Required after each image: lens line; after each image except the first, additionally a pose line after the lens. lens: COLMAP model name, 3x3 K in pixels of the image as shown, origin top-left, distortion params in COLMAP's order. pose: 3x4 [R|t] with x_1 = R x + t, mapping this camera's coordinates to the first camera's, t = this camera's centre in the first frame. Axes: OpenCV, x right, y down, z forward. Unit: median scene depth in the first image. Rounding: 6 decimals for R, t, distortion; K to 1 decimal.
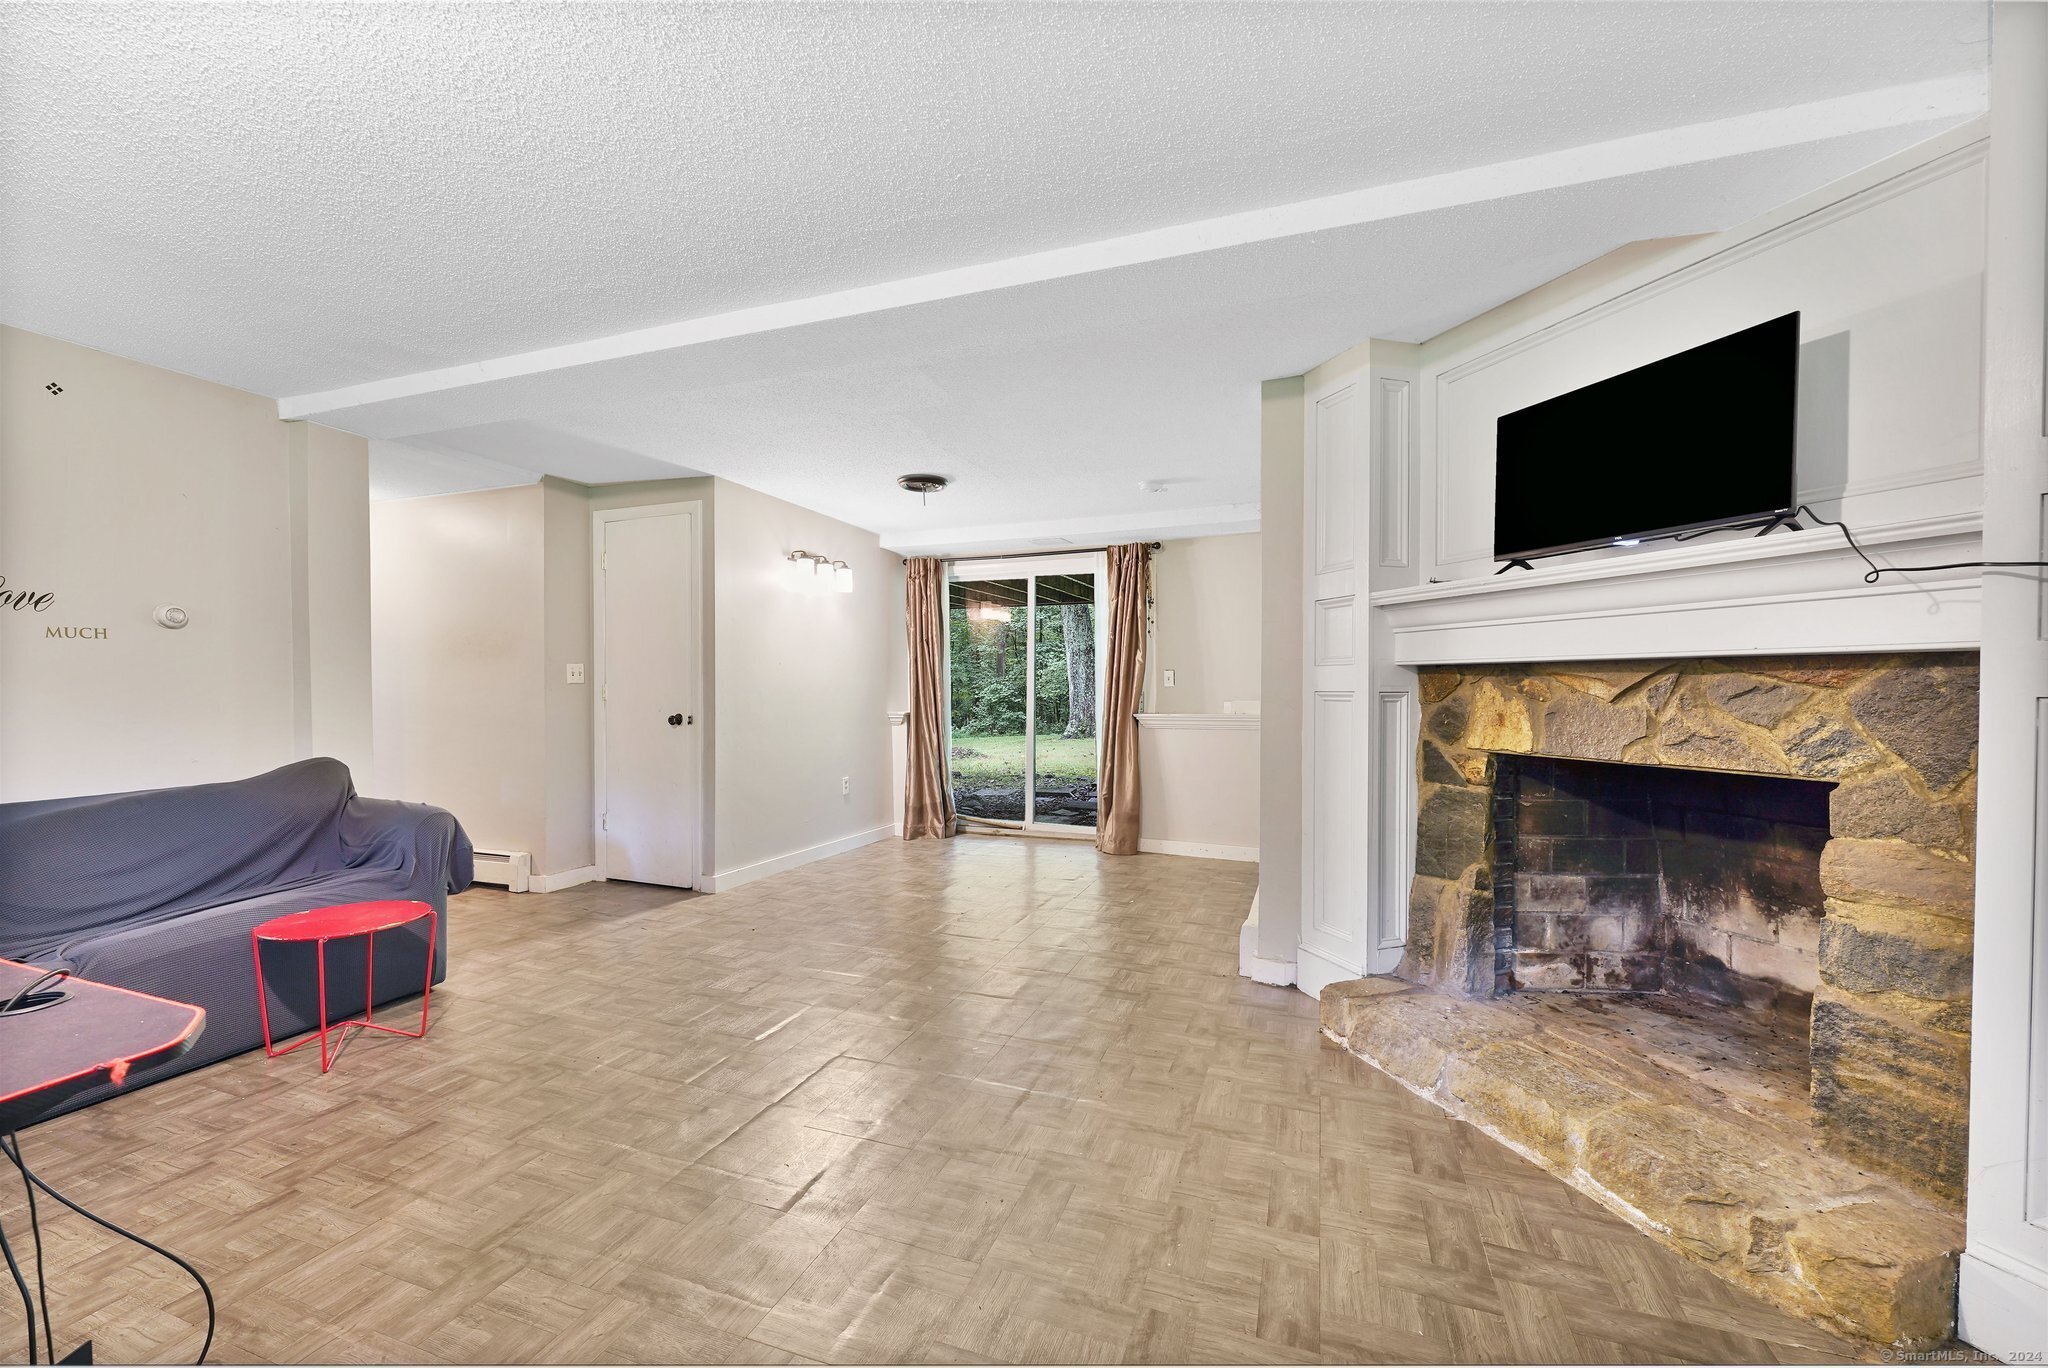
lens RADIAL K [[831.0, 0, 1023.1], [0, 831.0, 697.8], [0, 0, 1]] dist [-0.002147, 0.000327]
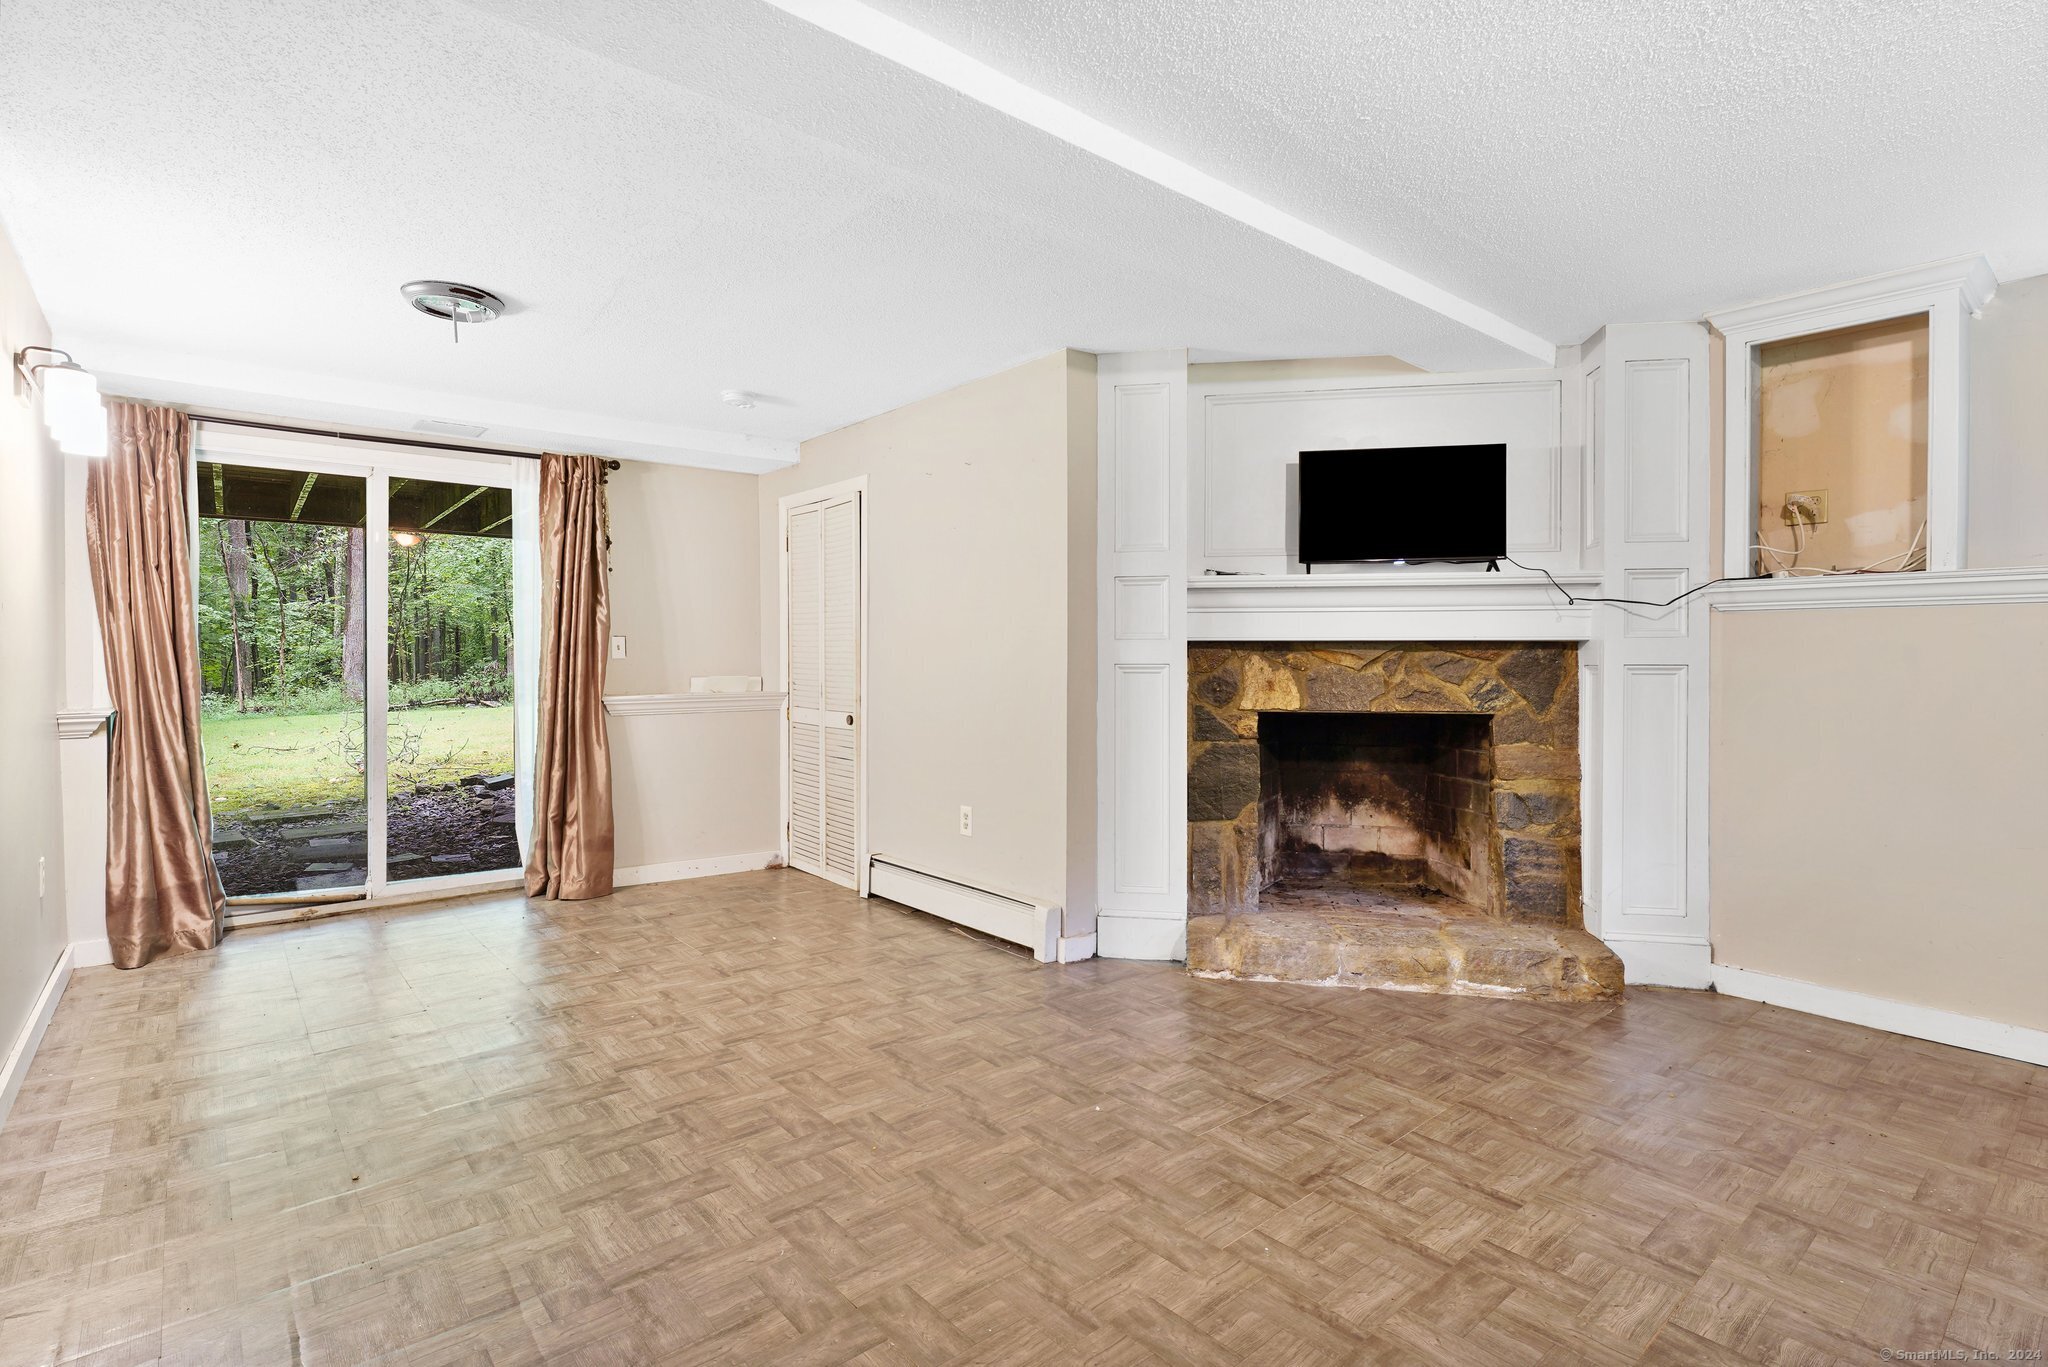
lens RADIAL K [[985.2, 0, 1022.5], [0, 985.2, 666.4], [0, 0, 1]] dist [-0.002637, -0.000077]
pose [[0.490464, -0.008622, 0.871419, -0.924953], [0.011288, 0.999930, 0.003540, -0.012738], [-0.871388, 0.008101, 0.490527, 0.591546]]
